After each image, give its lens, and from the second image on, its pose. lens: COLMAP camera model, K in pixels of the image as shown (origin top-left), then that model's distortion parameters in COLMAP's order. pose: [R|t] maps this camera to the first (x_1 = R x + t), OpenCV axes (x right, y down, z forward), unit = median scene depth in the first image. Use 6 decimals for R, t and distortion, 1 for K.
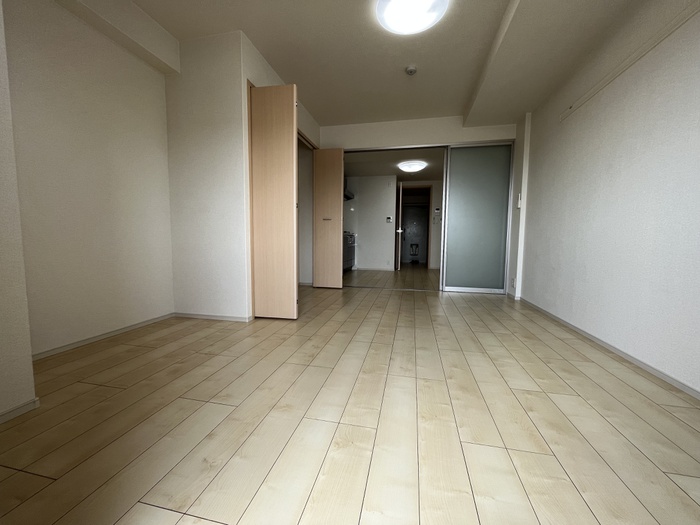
lens RADIAL K [[281.2, 0, 350.0], [0, 281.2, 262.5], [0, 0, 1]] dist [-0.000317, -0.000097]
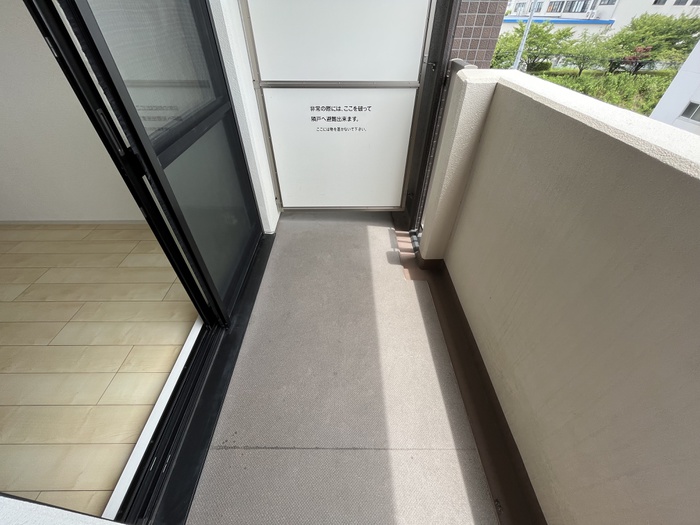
lens RADIAL K [[281.2, 0, 350.0], [0, 281.2, 262.5], [0, 0, 1]] dist [-0.000317, -0.000097]
pose [[-0.230182, -0.660063, 0.715076, -0.482005], [0.069488, 0.721783, 0.688622, -0.377931], [-0.970664, 0.208198, -0.120275, -0.288949]]
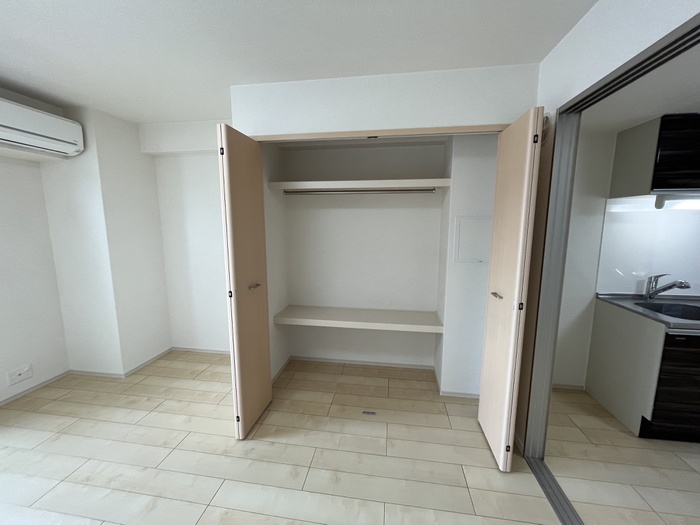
lens RADIAL K [[281.2, 0, 350.0], [0, 281.2, 262.5], [0, 0, 1]] dist [-0.000317, -0.000097]
pose [[0.072224, 0.130364, -0.988832, 0.843724], [-0.085467, 0.988584, 0.124089, -0.632081], [0.993720, 0.075551, 0.082541, 1.958084]]
